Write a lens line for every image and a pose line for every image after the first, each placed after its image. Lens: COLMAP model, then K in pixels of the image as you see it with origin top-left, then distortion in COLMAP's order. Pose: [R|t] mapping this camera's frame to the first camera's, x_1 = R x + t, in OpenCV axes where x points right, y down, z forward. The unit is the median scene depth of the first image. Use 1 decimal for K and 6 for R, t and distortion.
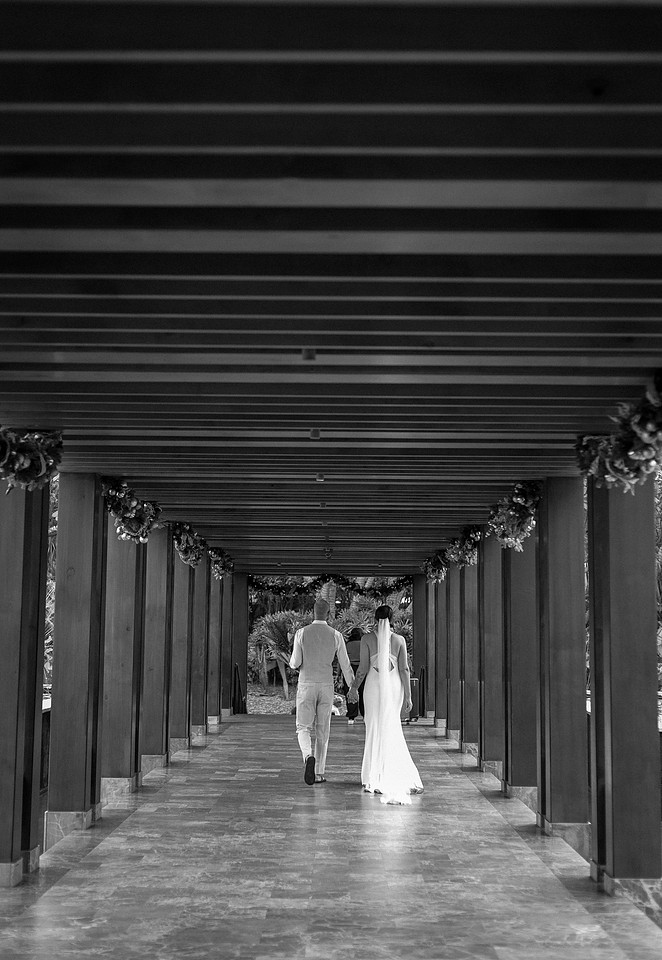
lens RADIAL K [[1656.7, 0, 331.4], [0, 1656.7, 390.1], [0, 0, 1]] dist [-0.007027, -0.011136]
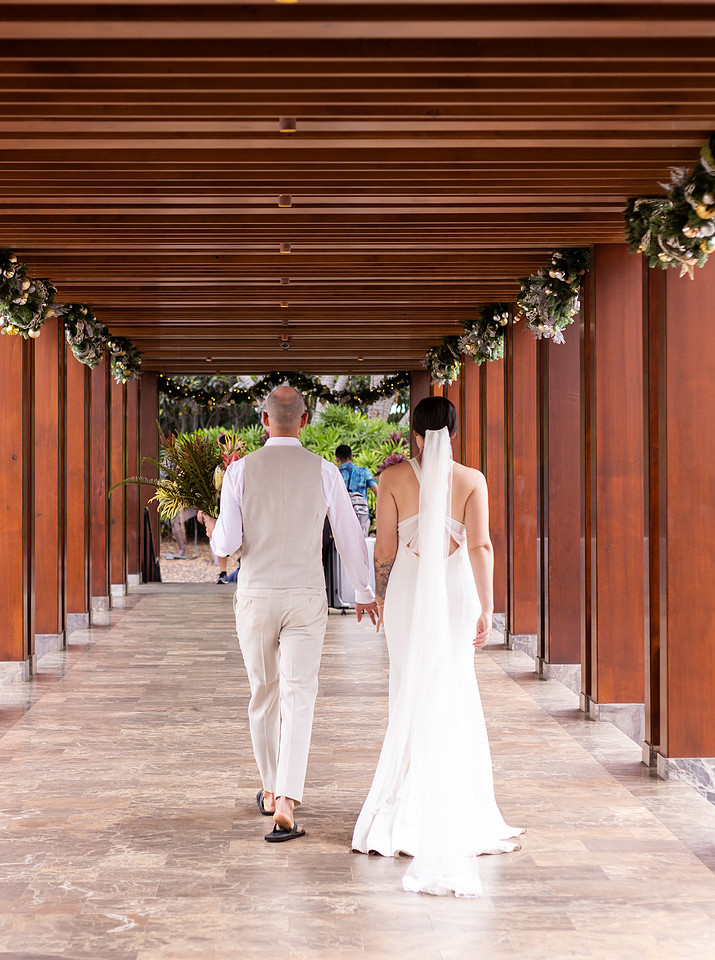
lens RADIAL K [[1680.4, 0, 357.5], [0, 1680.4, 480.0], [0, 0, 1]] dist [0.011950, -0.001755]
pose [[0.999831, -0.013778, 0.012191, 0.015412], [0.011643, 0.986959, 0.160552, 0.036528], [-0.014244, -0.160383, 0.986952, 0.262405]]
